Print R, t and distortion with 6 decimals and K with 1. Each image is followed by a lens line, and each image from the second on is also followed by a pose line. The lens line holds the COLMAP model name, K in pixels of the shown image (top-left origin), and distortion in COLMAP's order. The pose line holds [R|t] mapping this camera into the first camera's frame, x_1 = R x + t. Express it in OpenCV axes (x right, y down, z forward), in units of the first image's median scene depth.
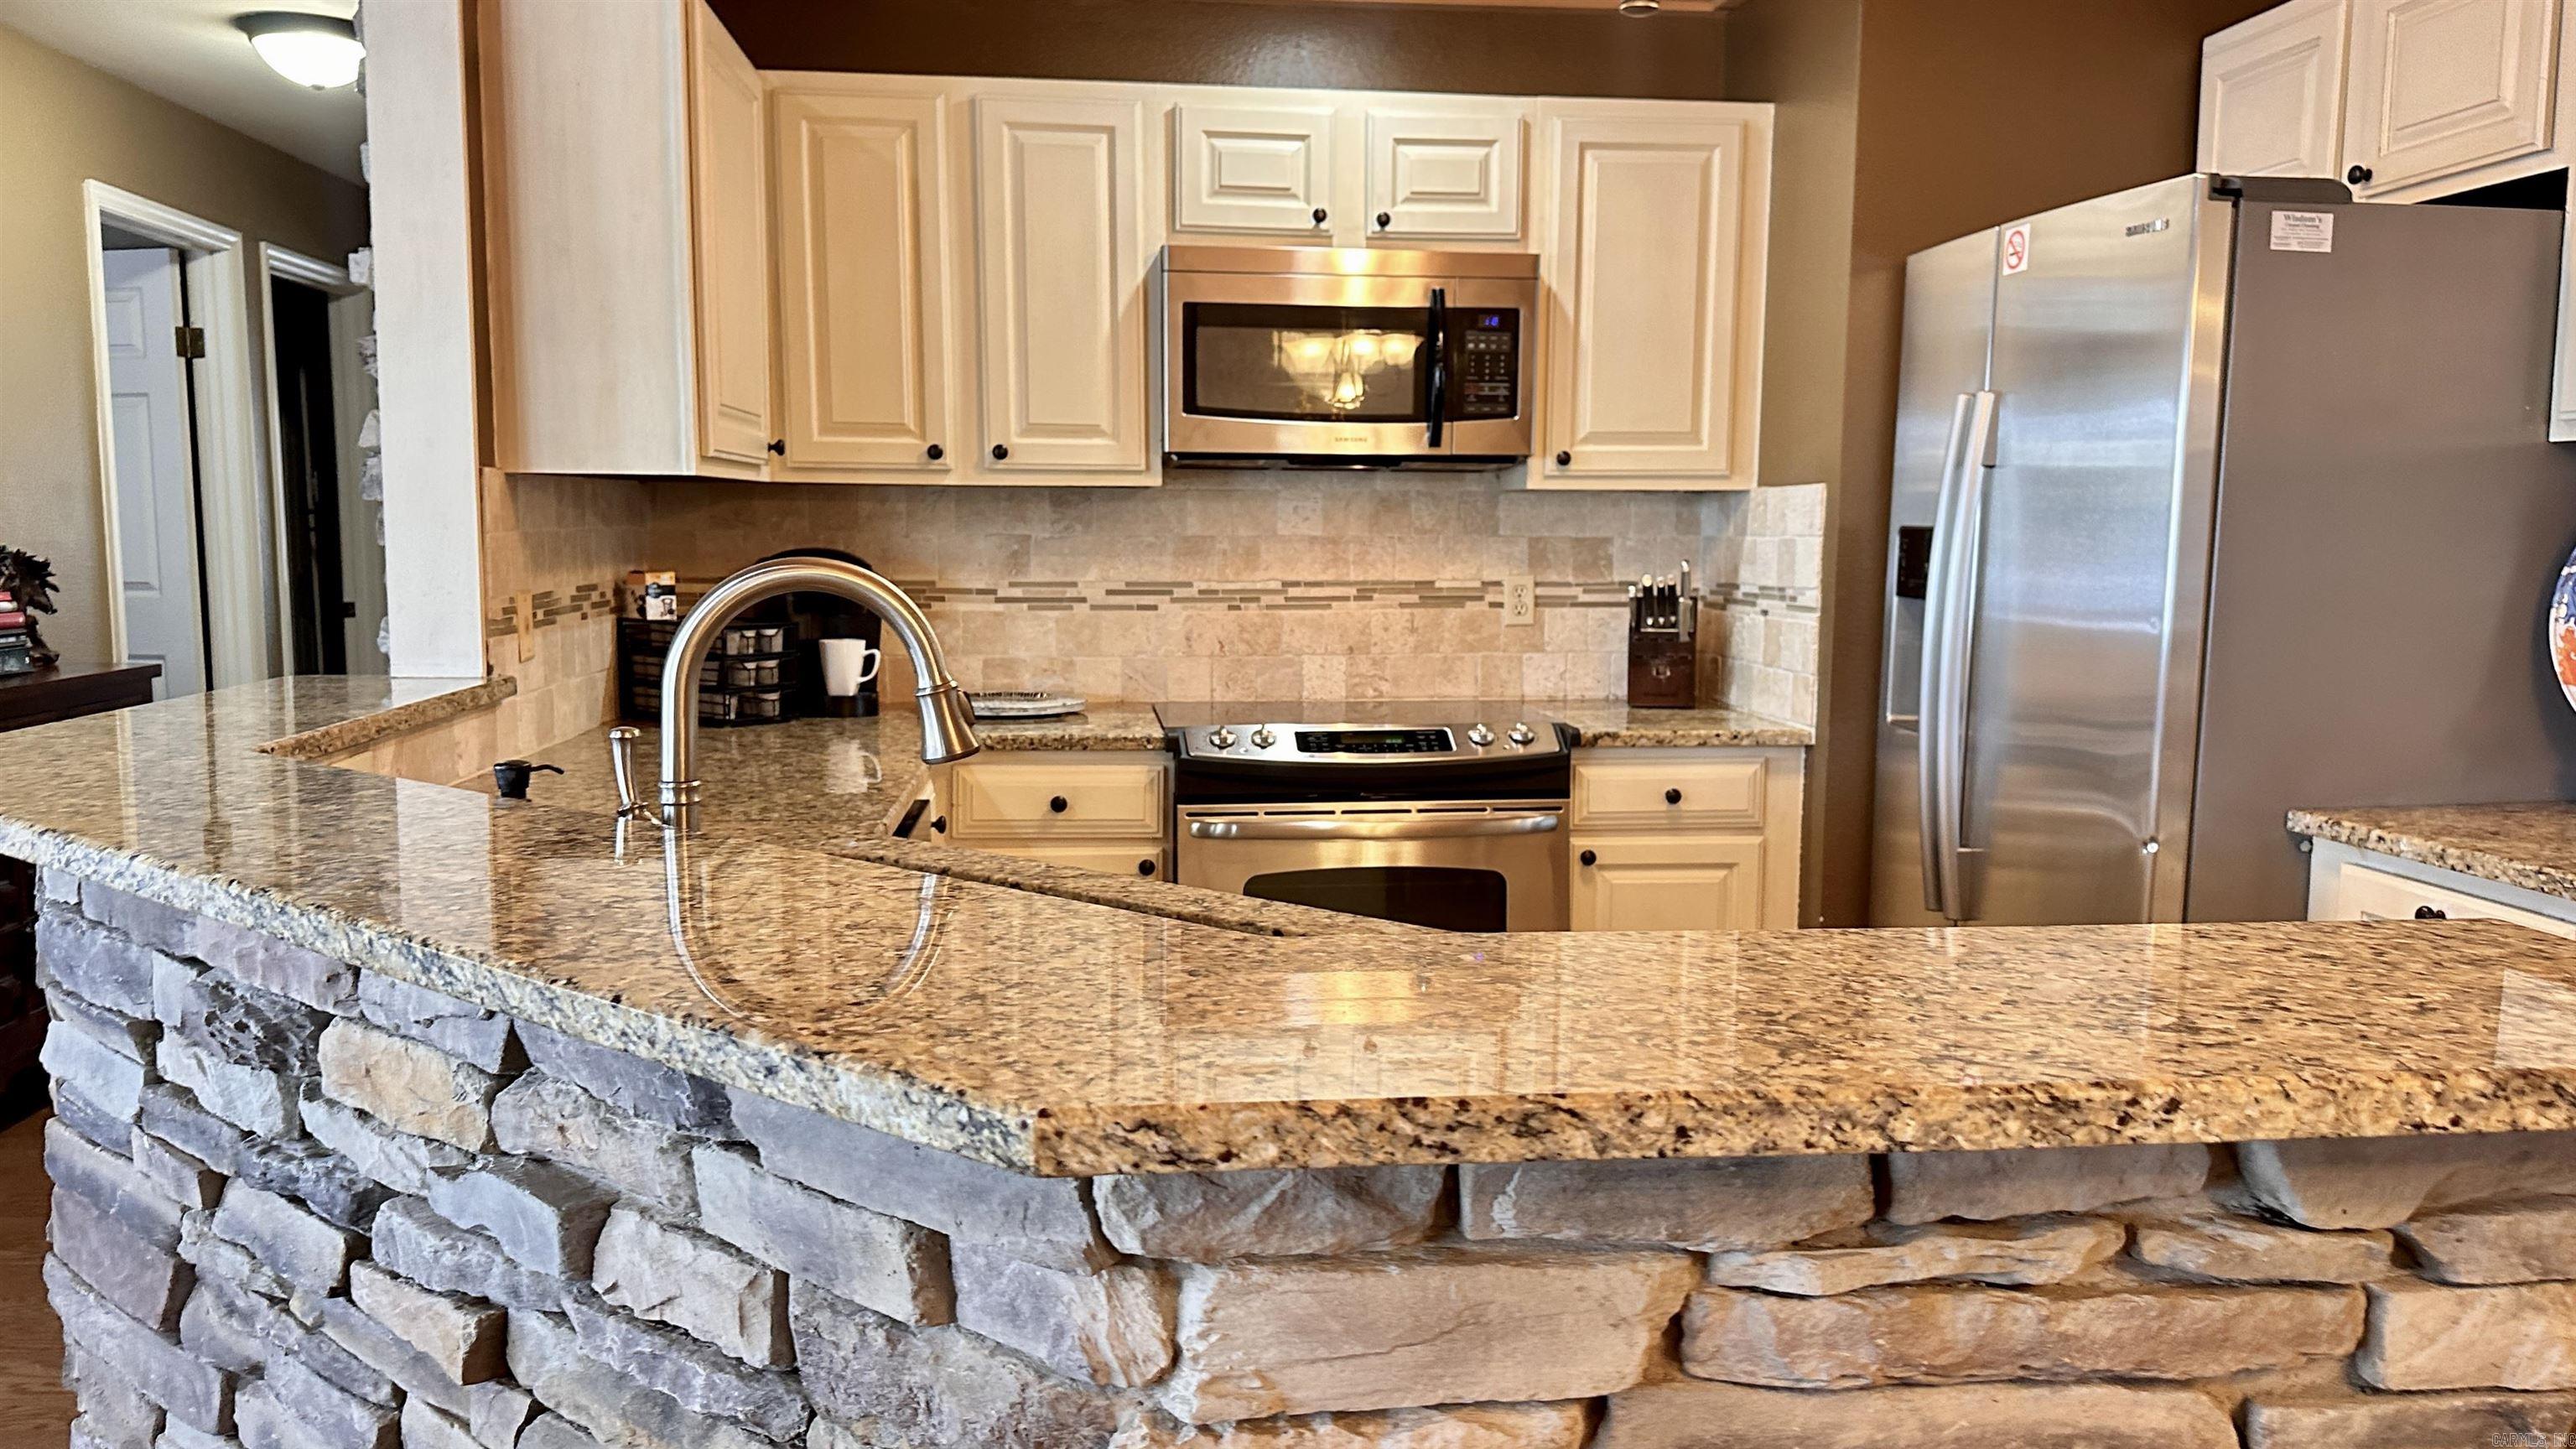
lens RADIAL K [[1857.9, 0, 1305.5], [0, 1857.9, 736.6], [0, 0, 1]] dist [0.091647, -0.098767]
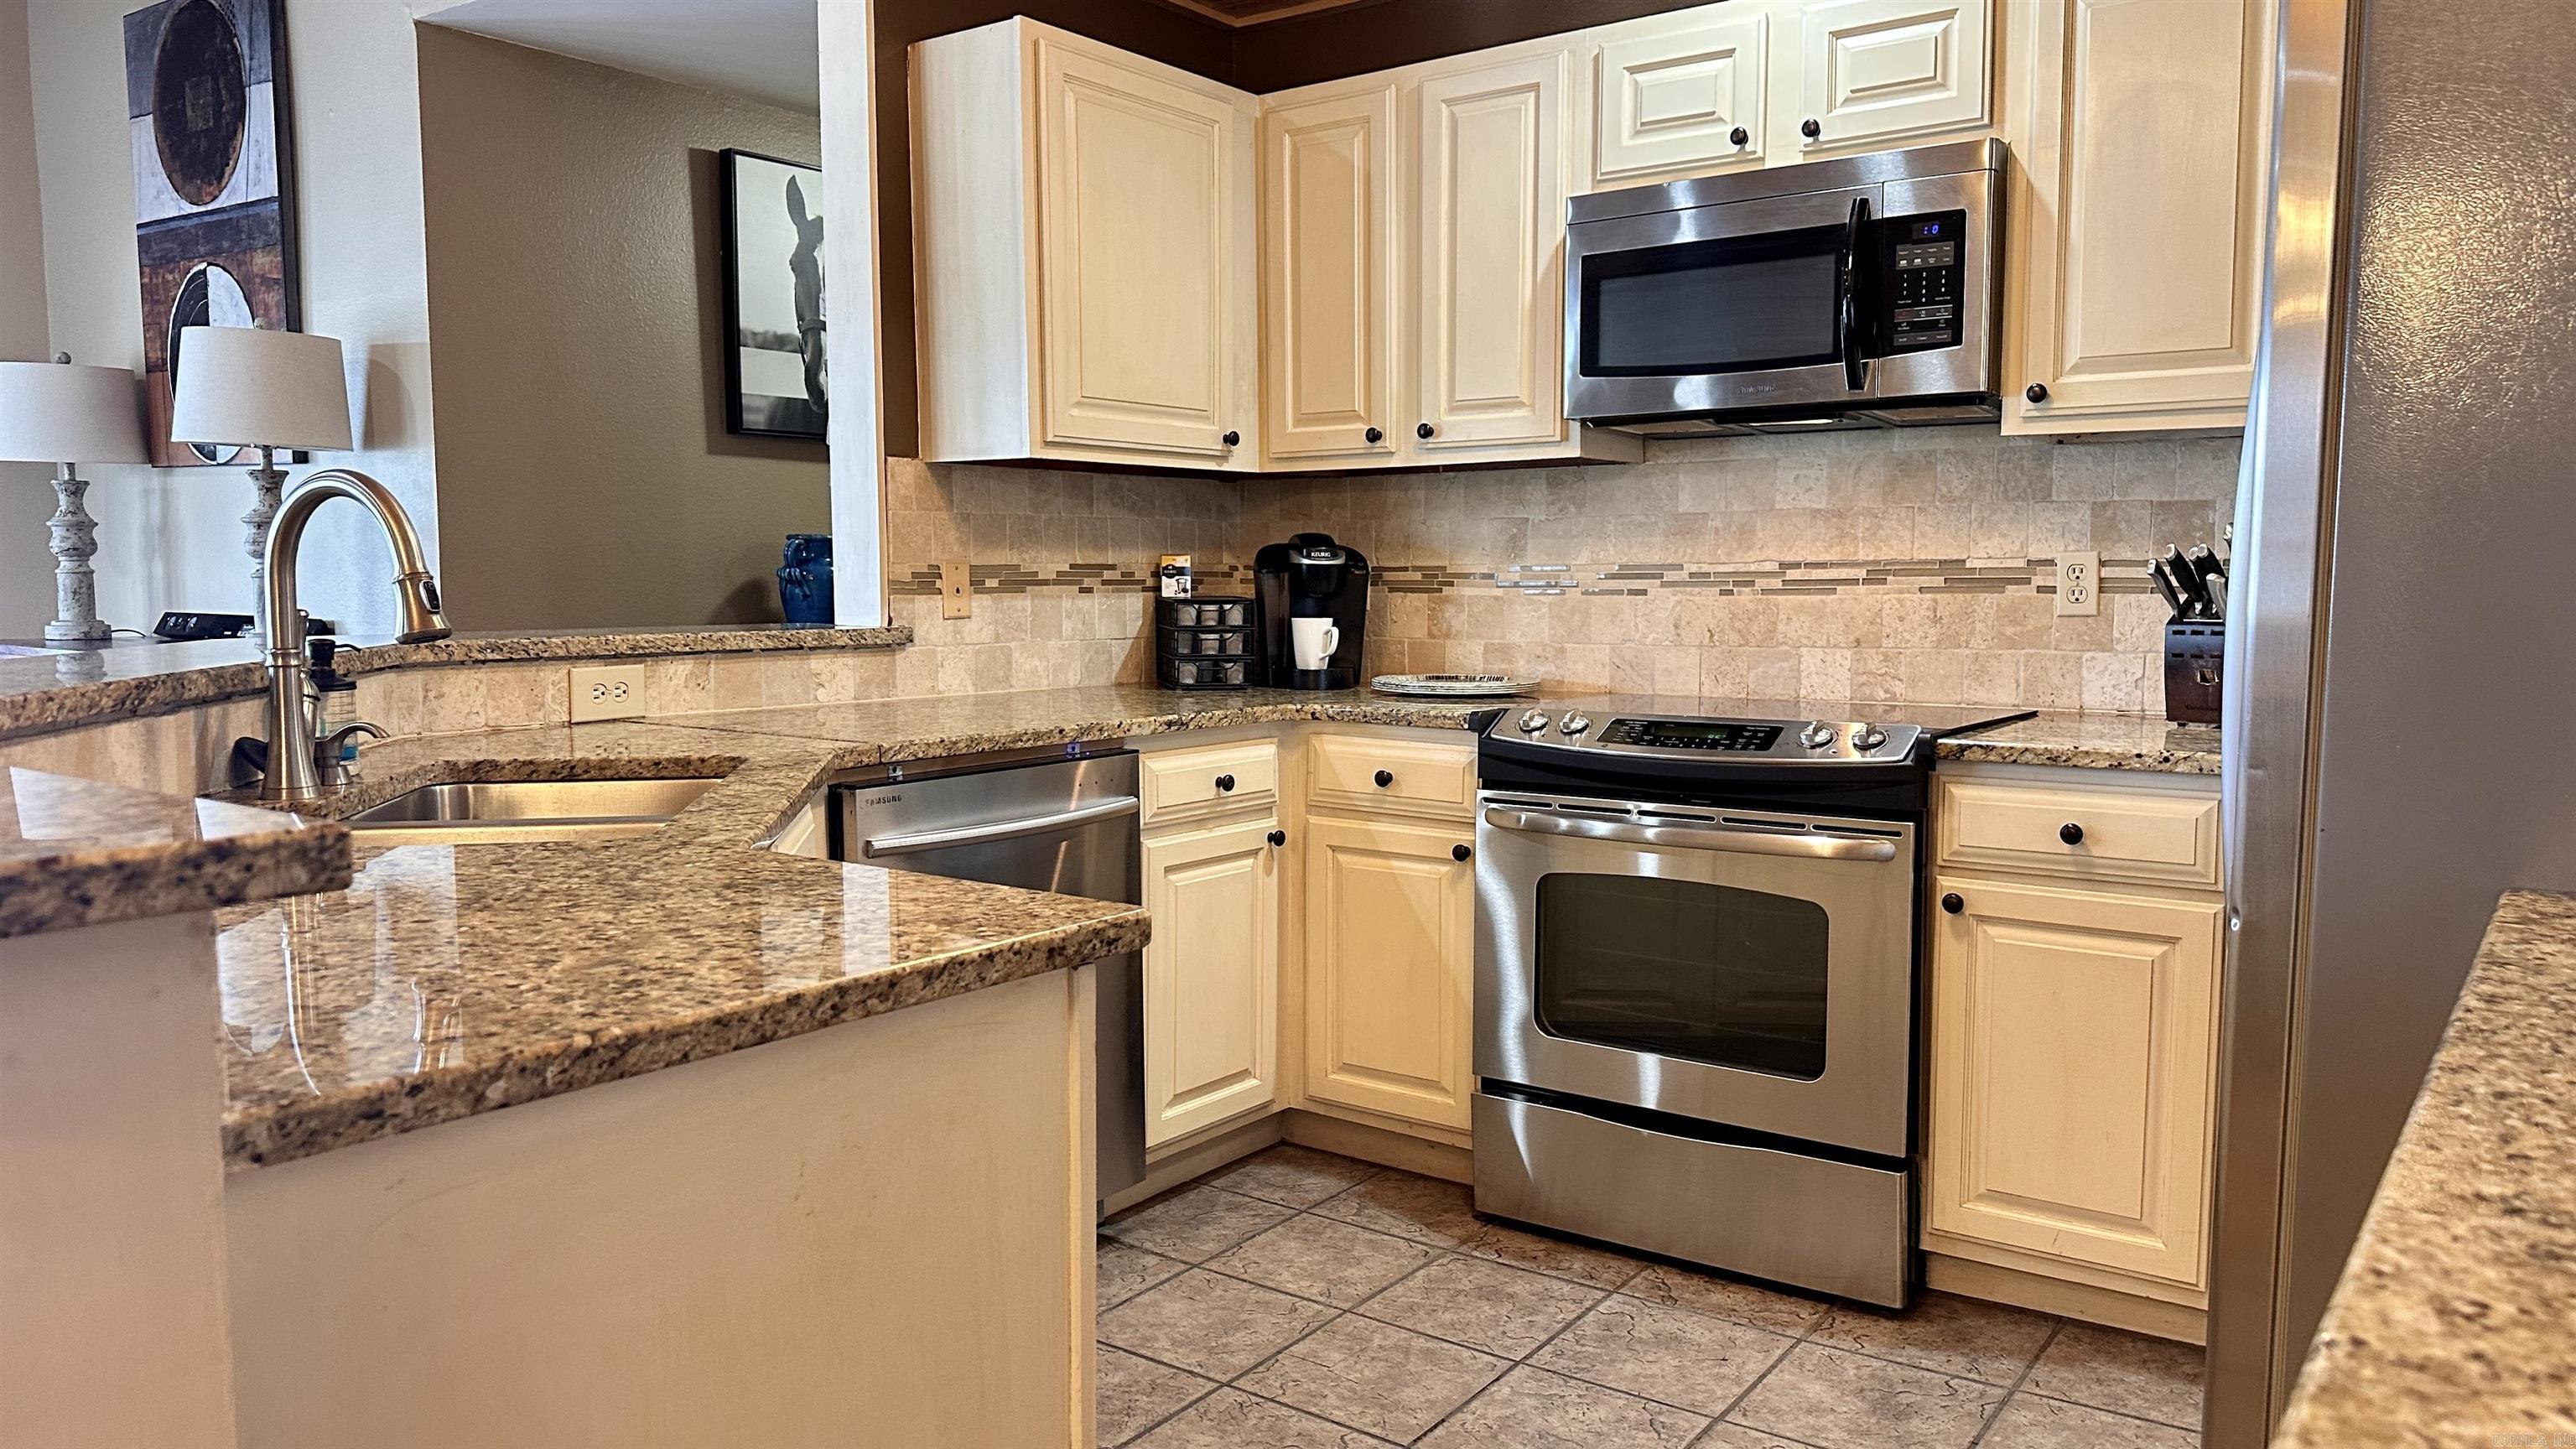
lens RADIAL K [[1857.9, 0, 1283.1], [0, 1857.9, 721.5], [0, 0, 1]] dist [0.091647, -0.098767]
pose [[0.719191, 0.048126, -0.693143, 0.449499], [-0.072099, 0.997382, -0.005559, 0.013075], [0.691061, 0.053973, 0.720778, 0.220975]]
